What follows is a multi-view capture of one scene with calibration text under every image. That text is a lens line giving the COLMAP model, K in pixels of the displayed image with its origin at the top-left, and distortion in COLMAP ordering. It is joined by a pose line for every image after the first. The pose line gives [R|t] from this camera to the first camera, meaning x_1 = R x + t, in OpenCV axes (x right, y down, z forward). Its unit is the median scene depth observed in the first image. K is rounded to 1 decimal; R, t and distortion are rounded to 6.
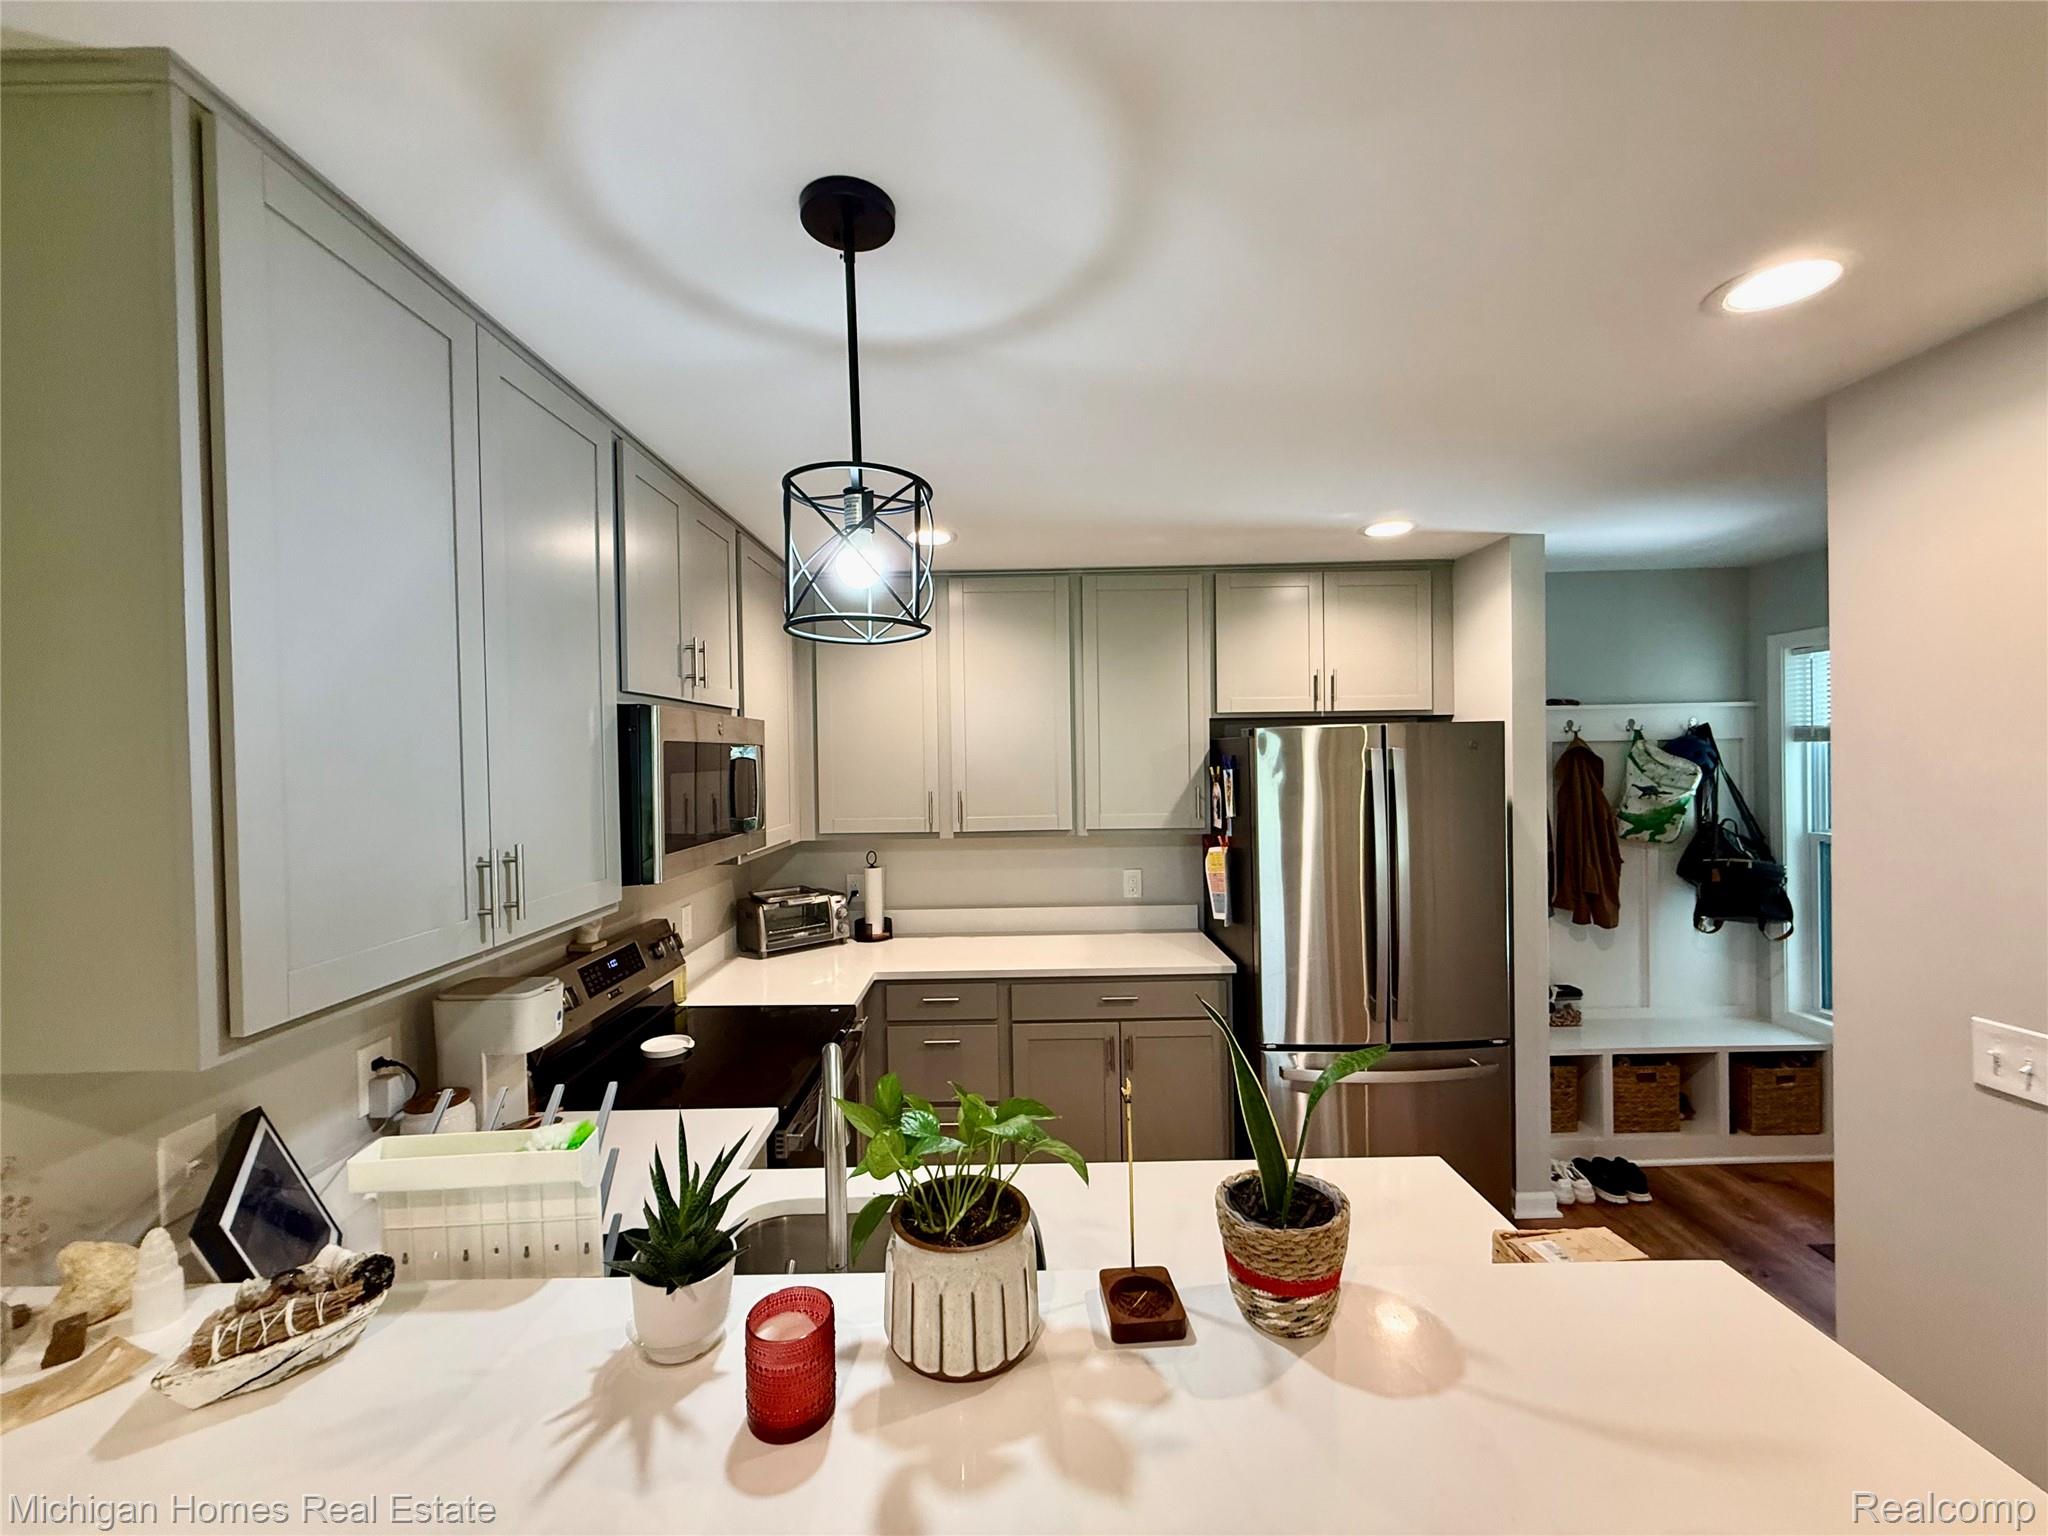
lens RADIAL K [[819.6, 0, 1024.0], [0, 819.6, 768.0], [0, 0, 1]] dist [0.000605, -0.000044]
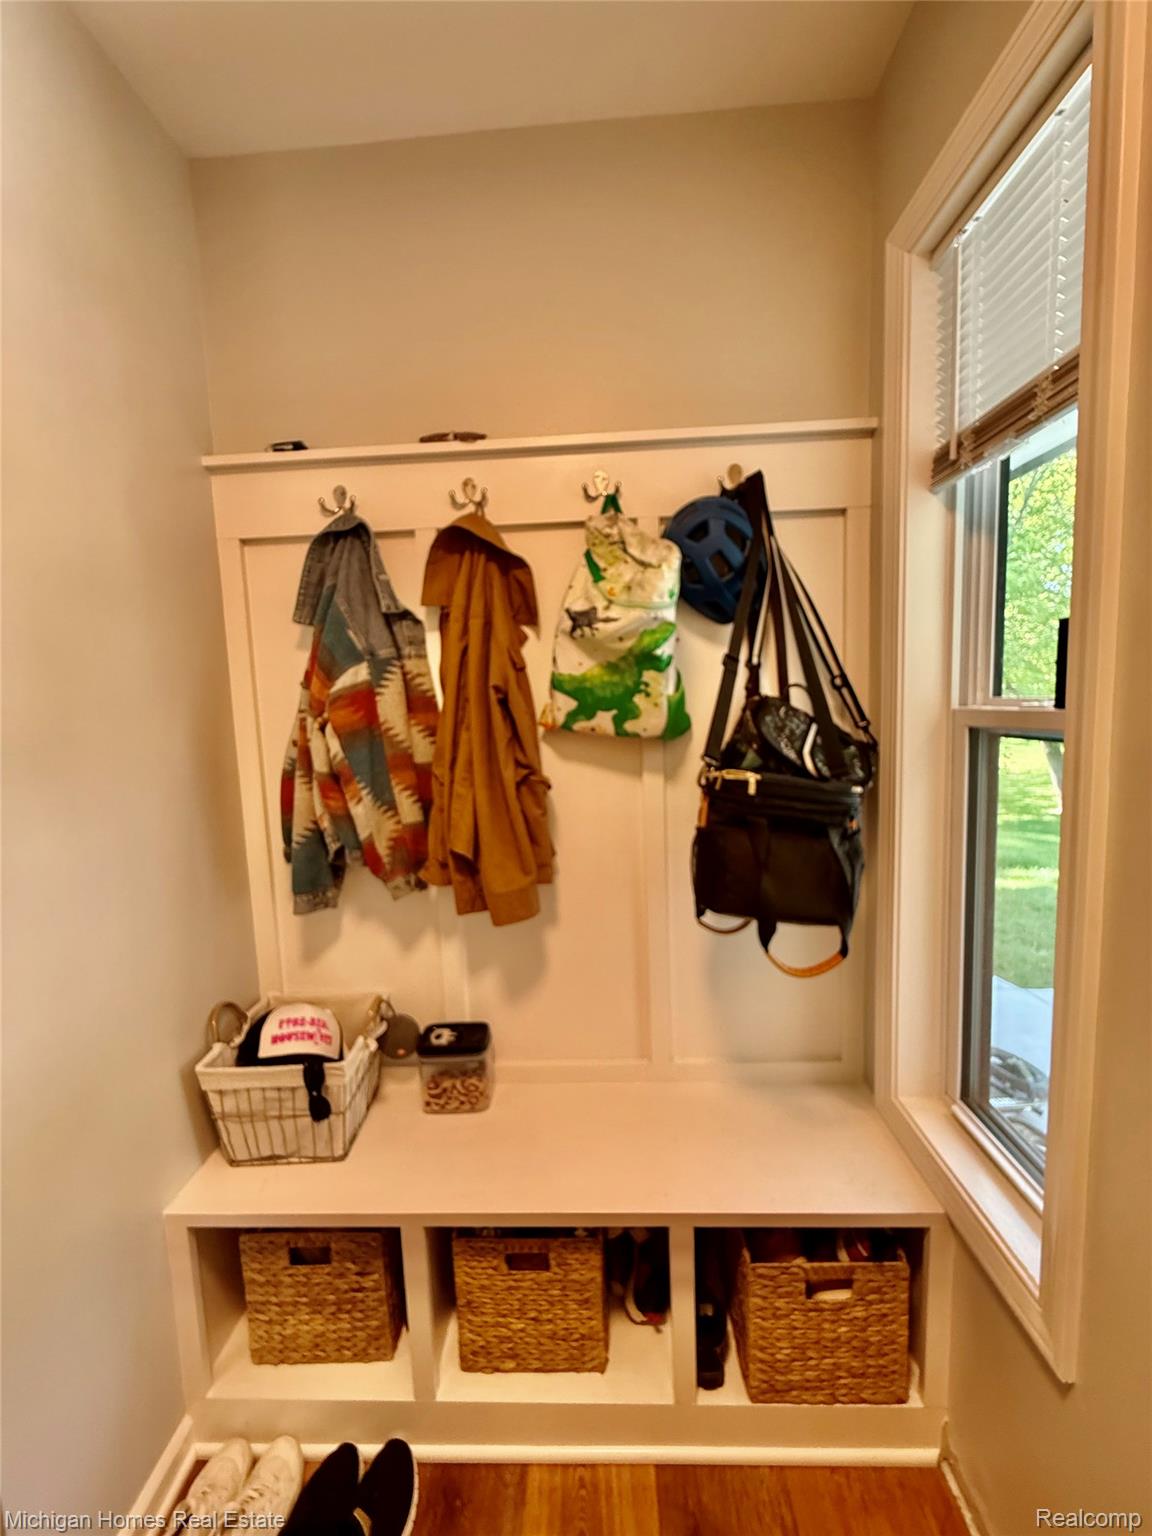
lens RADIAL K [[614.7, 0, 576.0], [0, 614.7, 768.0], [0, 0, 1]] dist [0.000605, -0.000044]
pose [[0.999063, -0.011740, -0.041654, 0.756204], [0.015715, 0.995217, 0.096417, 0.073929], [0.040323, -0.096982, 0.994469, 0.653969]]
